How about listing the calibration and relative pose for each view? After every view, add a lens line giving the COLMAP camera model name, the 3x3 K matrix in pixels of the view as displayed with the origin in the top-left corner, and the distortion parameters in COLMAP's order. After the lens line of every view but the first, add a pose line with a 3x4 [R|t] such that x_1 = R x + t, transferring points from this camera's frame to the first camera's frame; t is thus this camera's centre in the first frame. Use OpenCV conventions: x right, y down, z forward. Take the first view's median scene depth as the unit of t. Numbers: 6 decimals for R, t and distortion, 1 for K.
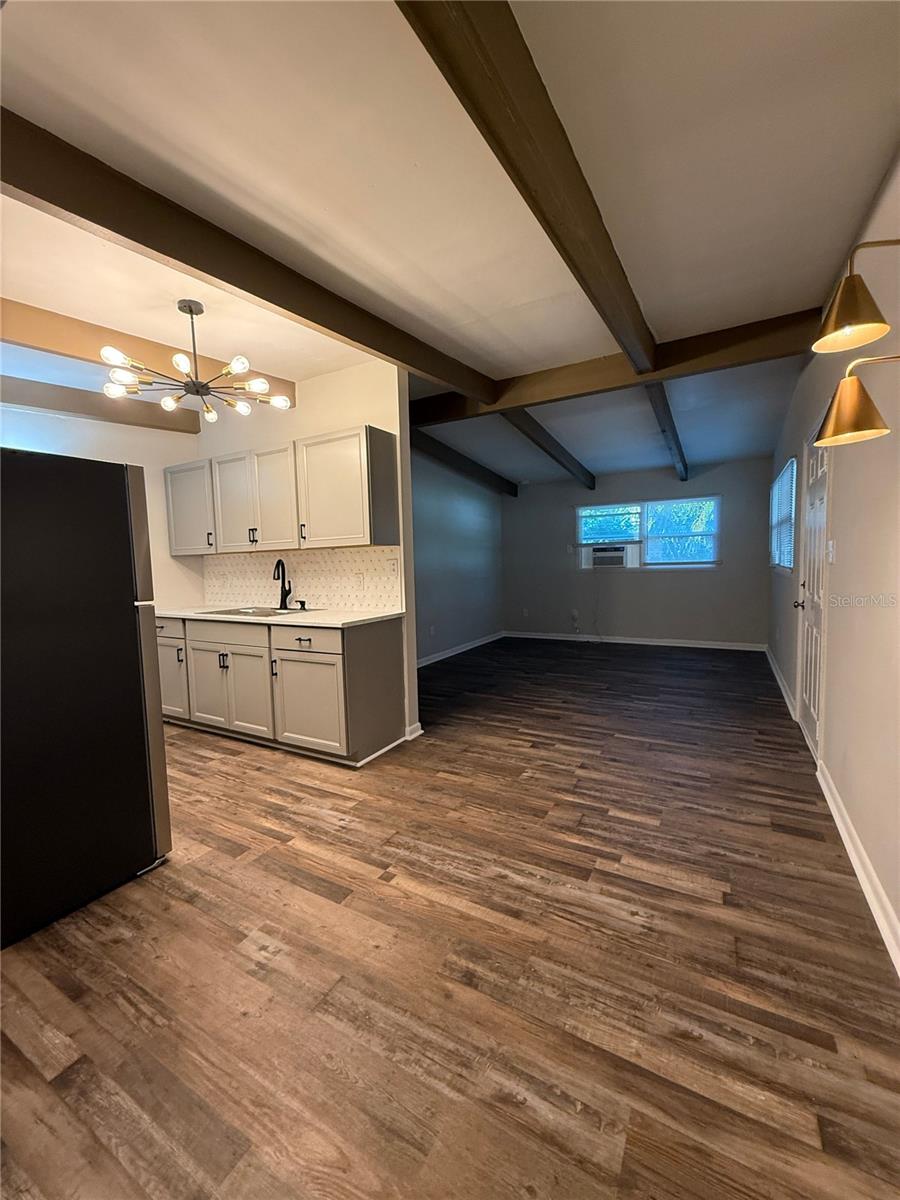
lens RADIAL K [[480.9, 0, 454.4], [0, 480.9, 597.1], [0, 0, 1]] dist [-0.002956, 0.000963]
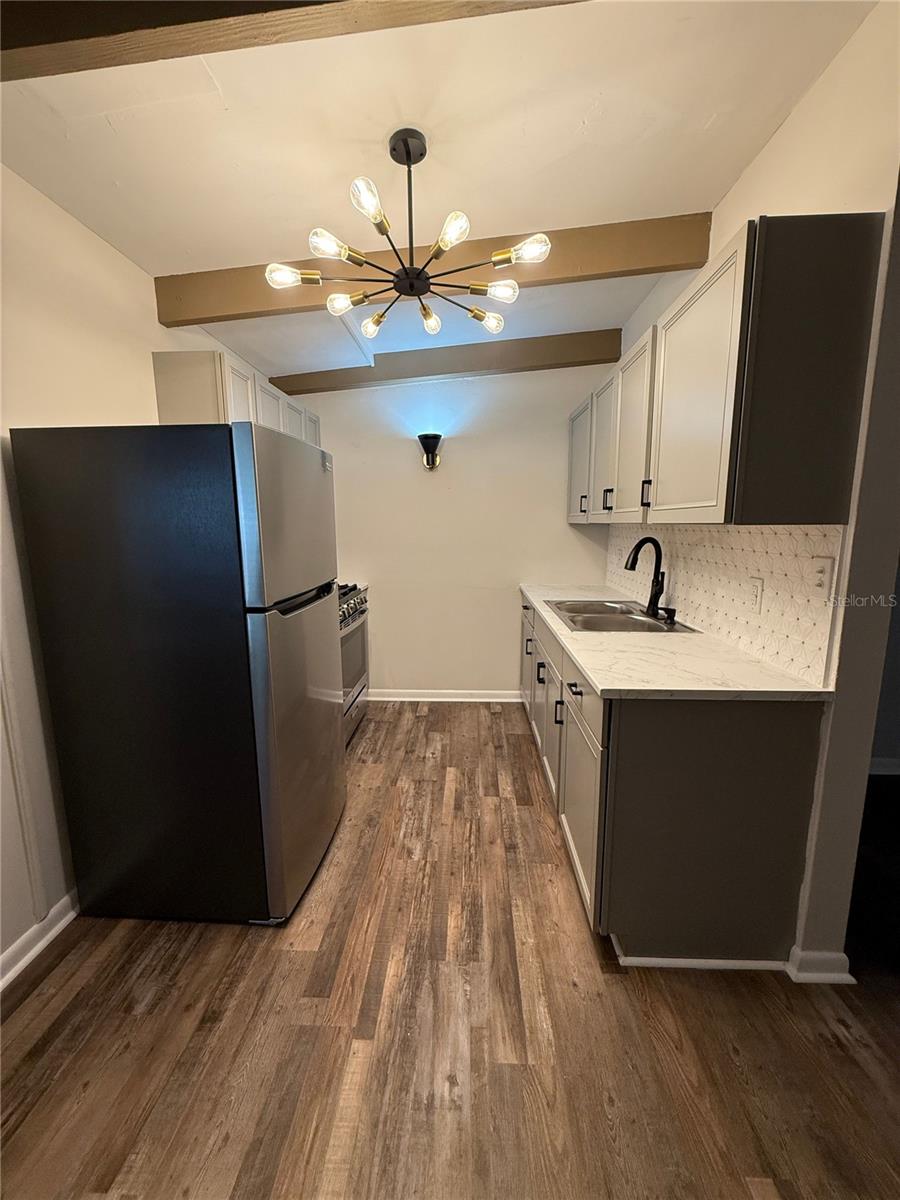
lens RADIAL K [[480.9, 0, 451.3], [0, 480.9, 595.6], [0, 0, 1]] dist [-0.002956, 0.000963]
pose [[0.453818, 0.160426, -0.876534, 0.090027], [-0.073730, 0.987048, 0.142479, -0.081449], [0.888039, -0.000033, 0.459769, 0.535338]]
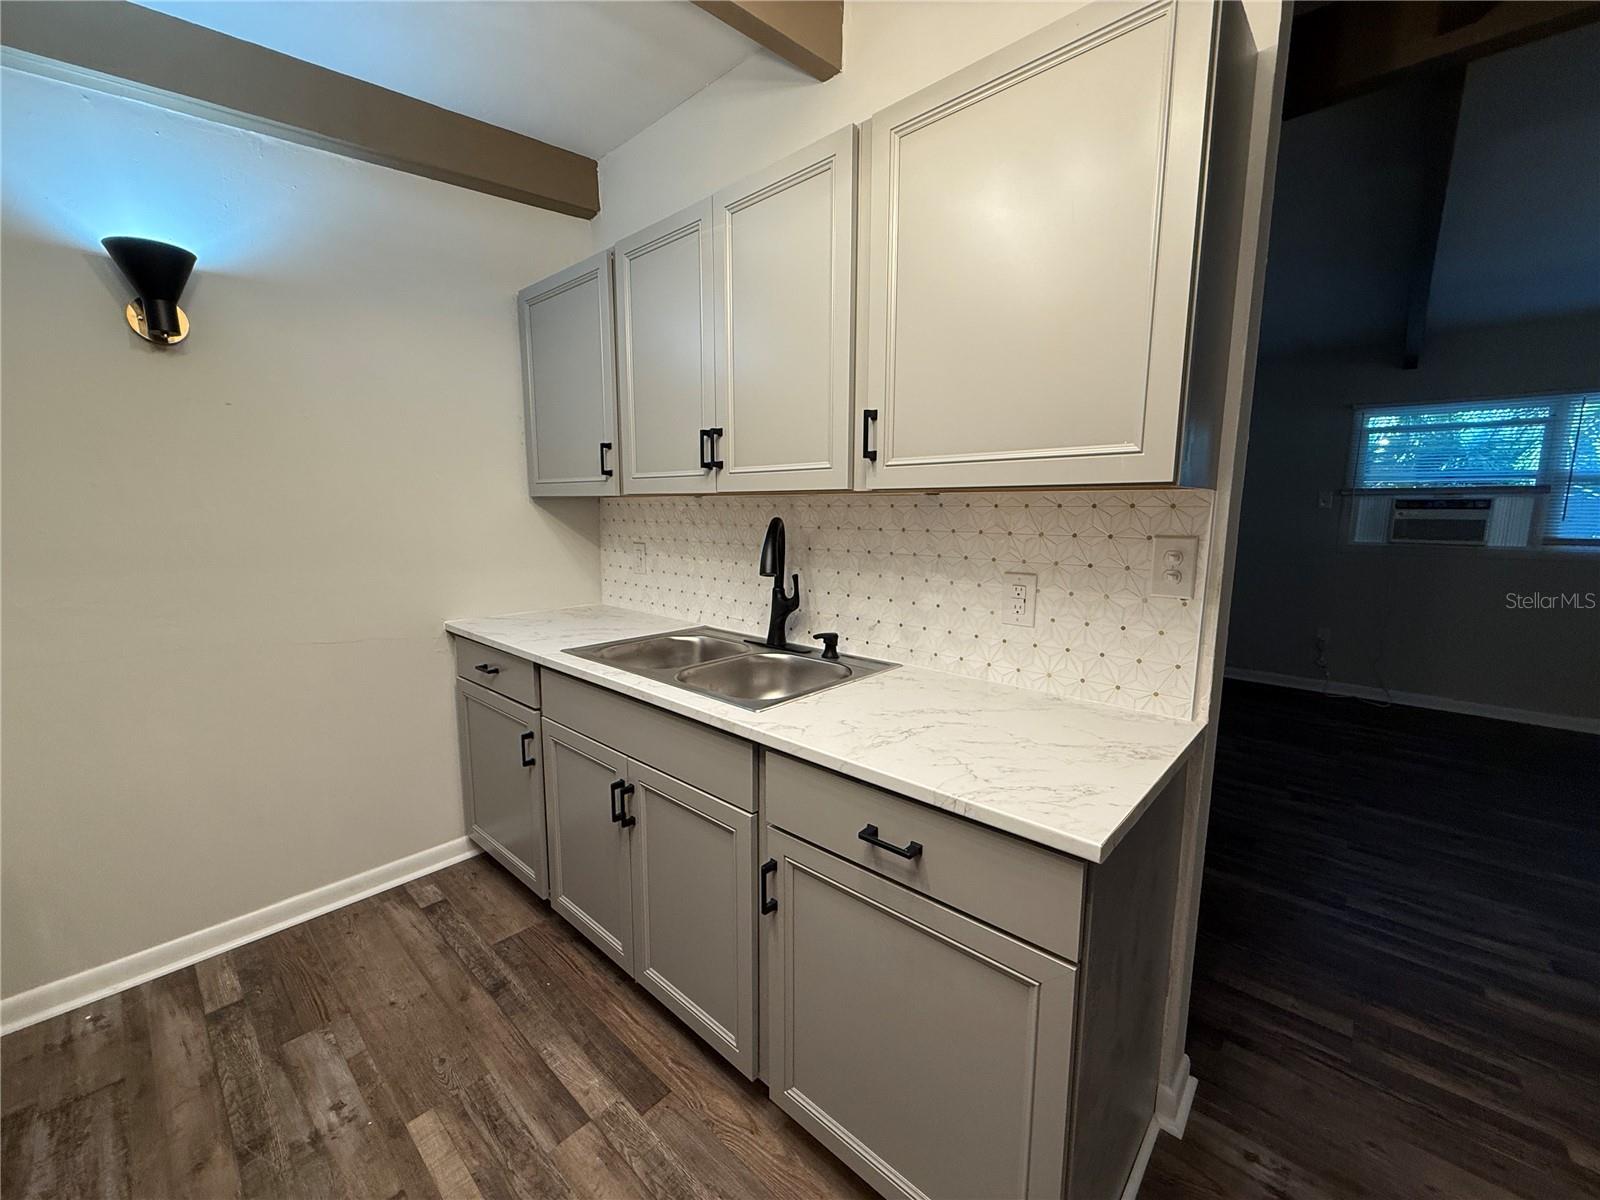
lens RADIAL K [[641.2, 0, 797.4], [0, 641.2, 598.1], [0, 0, 1]] dist [-0.002956, 0.000963]
pose [[0.972748, 0.062293, -0.223340, -0.259512], [-0.046310, 0.996024, 0.076108, -0.061129], [0.227193, -0.063691, 0.971765, 0.579424]]
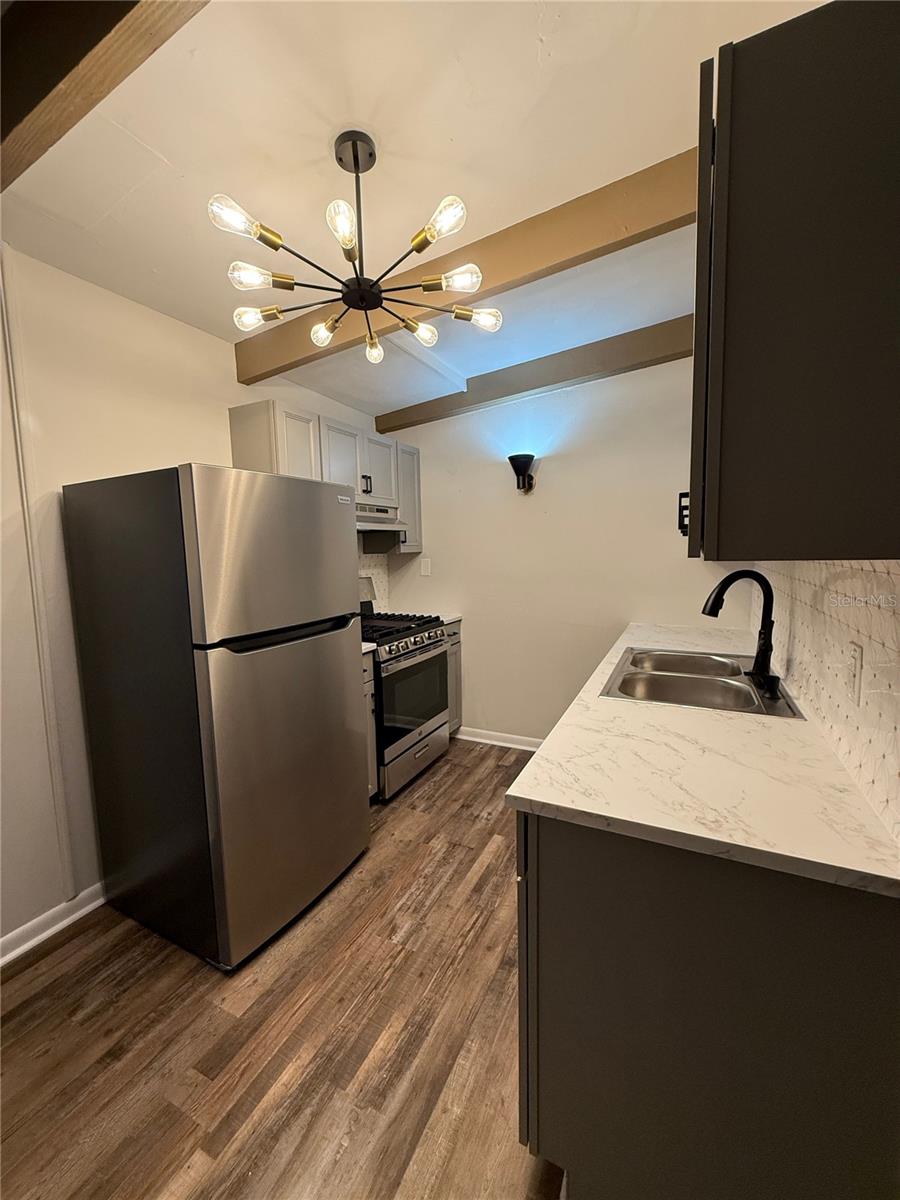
lens RADIAL K [[480.9, 0, 451.0], [0, 480.9, 595.4], [0, 0, 1]] dist [-0.002956, 0.000963]
pose [[0.051458, 0.121109, -0.991305, 0.070496], [-0.052400, 0.991580, 0.118423, -0.103756], [0.997300, 0.045850, 0.057371, 0.781070]]
